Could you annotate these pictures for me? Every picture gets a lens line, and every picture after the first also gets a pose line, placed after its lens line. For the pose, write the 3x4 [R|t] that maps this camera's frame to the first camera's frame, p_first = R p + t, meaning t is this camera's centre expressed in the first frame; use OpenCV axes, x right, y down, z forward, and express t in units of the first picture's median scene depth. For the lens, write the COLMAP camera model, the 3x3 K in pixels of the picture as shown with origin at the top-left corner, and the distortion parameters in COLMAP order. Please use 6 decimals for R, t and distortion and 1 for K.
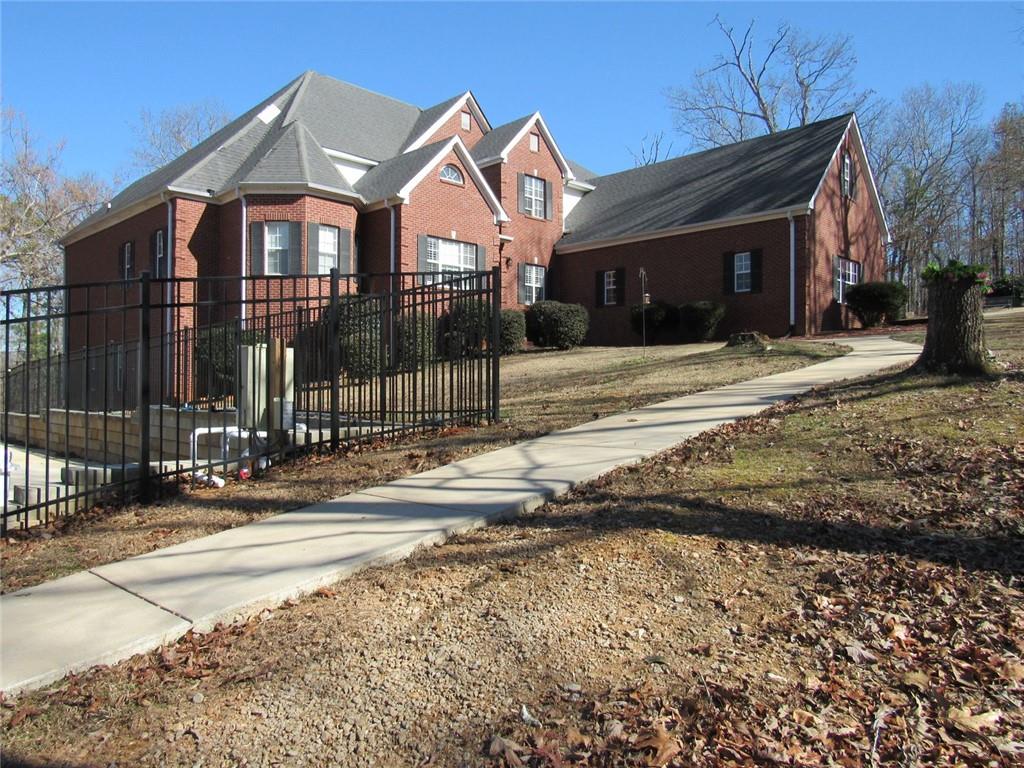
lens RADIAL K [[735.6, 0, 511.6], [0, 735.6, 383.4], [0, 0, 1]] dist [0.005371, 0.001139]
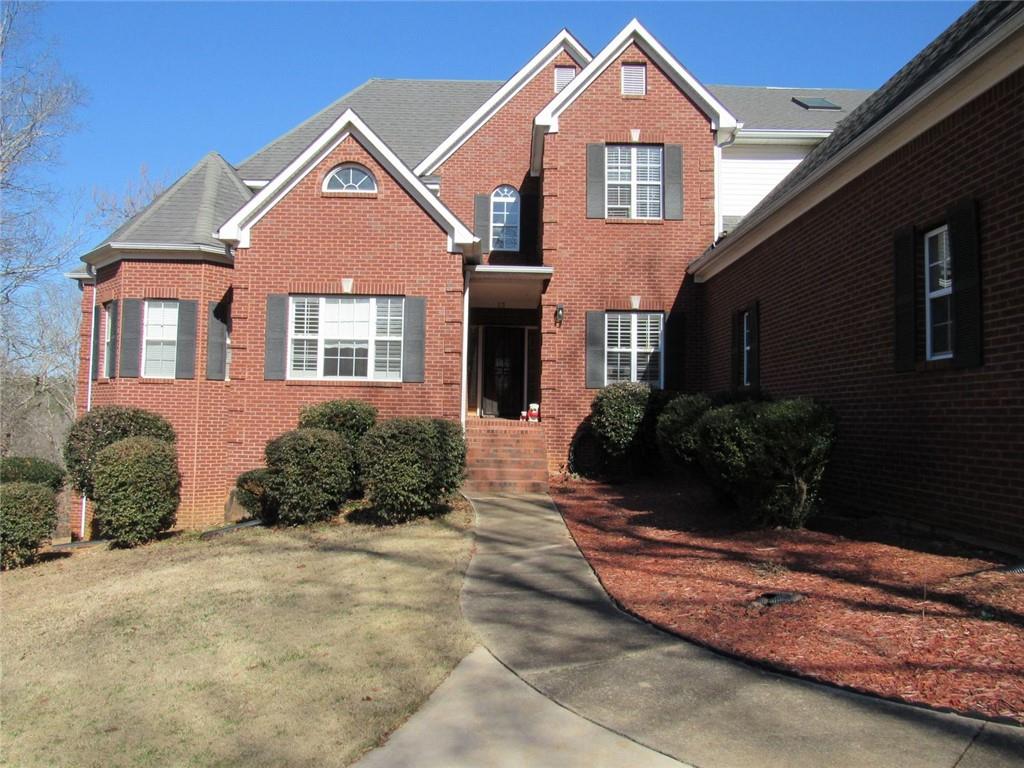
lens RADIAL K [[735.6, 0, 512.8], [0, 735.6, 381.3], [0, 0, 1]] dist [0.005371, 0.001139]
pose [[0.703092, -0.026557, -0.710603, 0.338241], [-0.013489, 0.998624, -0.050668, -0.084606], [0.710971, 0.045209, 0.701766, 0.579717]]
